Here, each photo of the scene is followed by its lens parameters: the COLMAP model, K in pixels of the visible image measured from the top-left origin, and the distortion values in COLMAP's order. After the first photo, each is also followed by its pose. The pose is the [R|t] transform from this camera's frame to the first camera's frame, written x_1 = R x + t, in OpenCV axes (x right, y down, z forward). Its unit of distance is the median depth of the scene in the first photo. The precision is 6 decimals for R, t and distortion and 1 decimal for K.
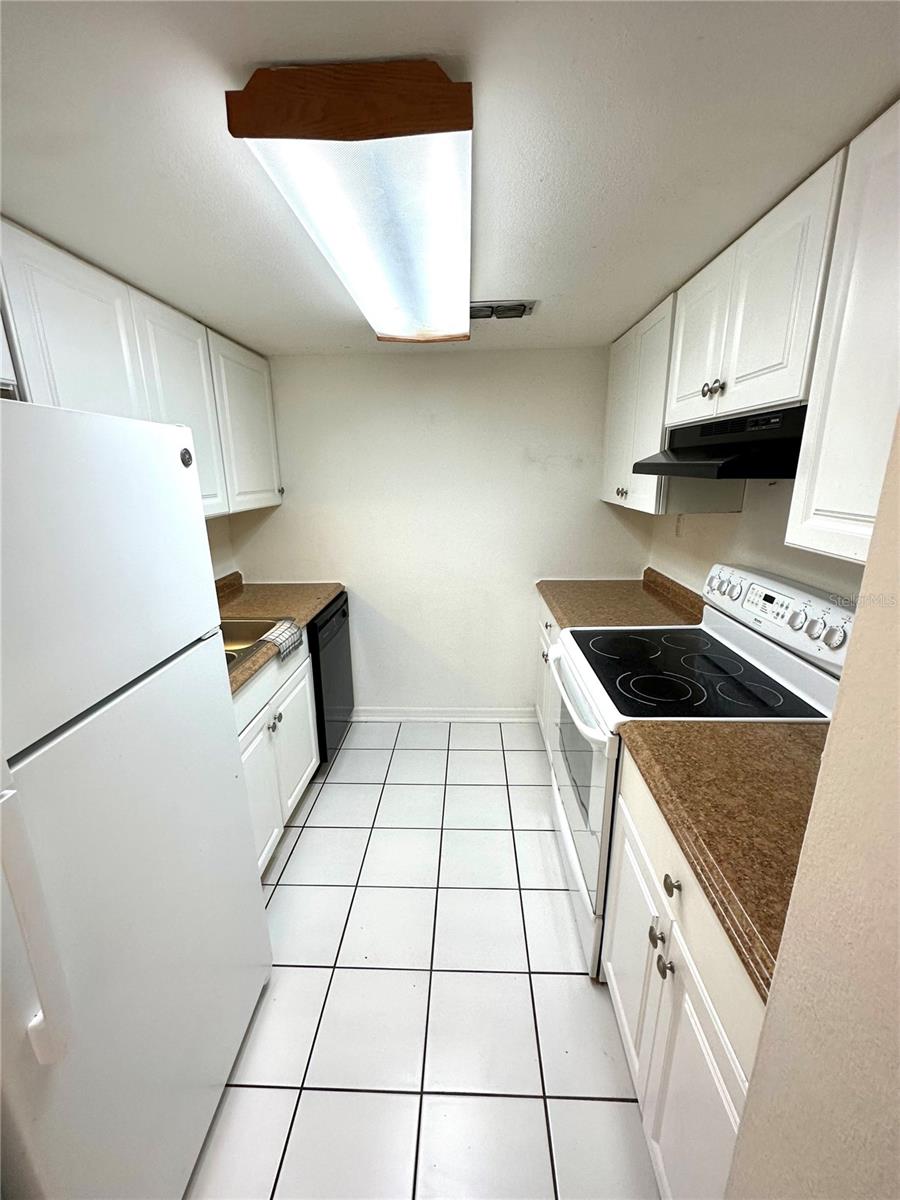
lens RADIAL K [[478.6, 0, 450.0], [0, 478.6, 600.0], [0, 0, 1]] dist [-0.001899, 0.000752]
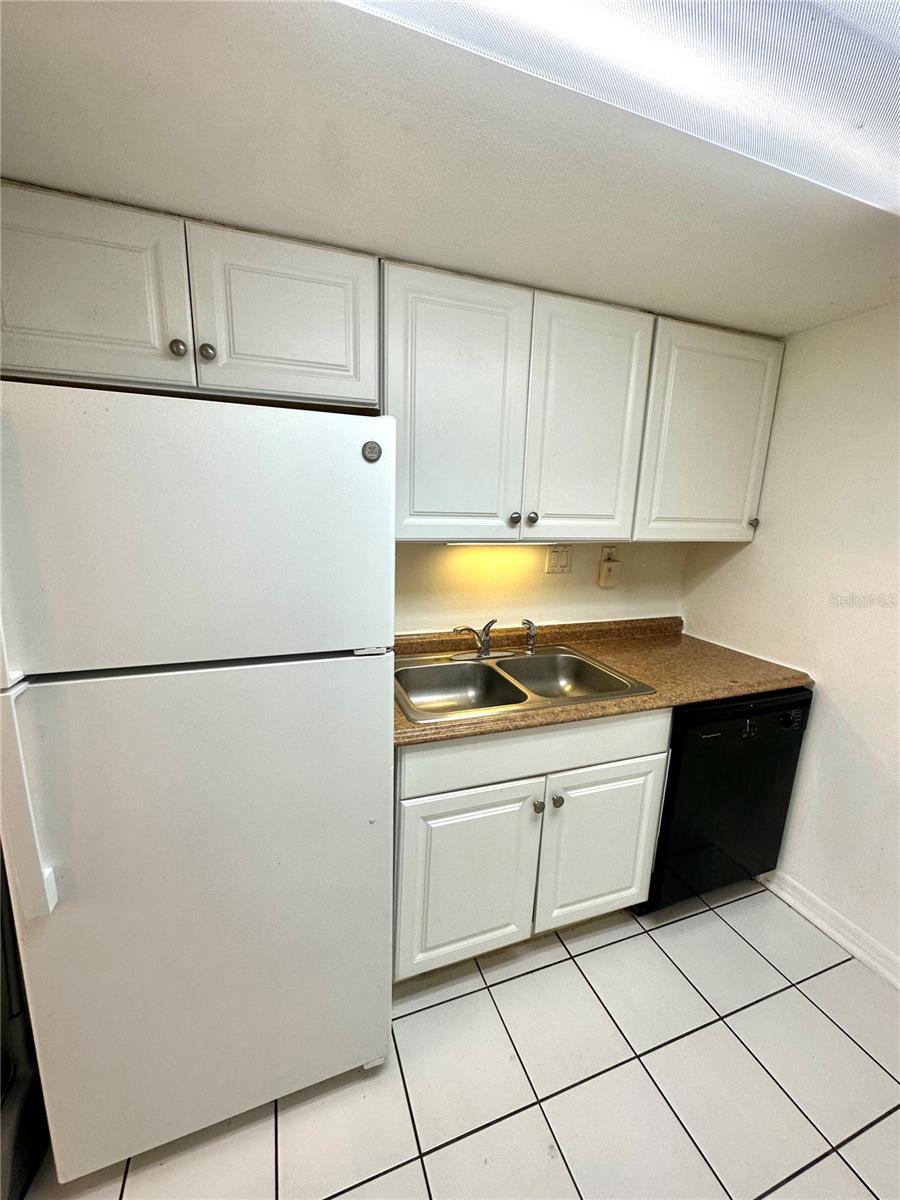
lens RADIAL K [[481.1, 0, 450.0], [0, 481.1, 600.0], [0, 0, 1]] dist [-0.013253, -0.000053]
pose [[0.376261, 0.207252, -0.903036, 0.162333], [-0.277588, 0.955104, 0.103541, -0.074654], [0.883953, 0.211714, 0.416899, 0.365848]]
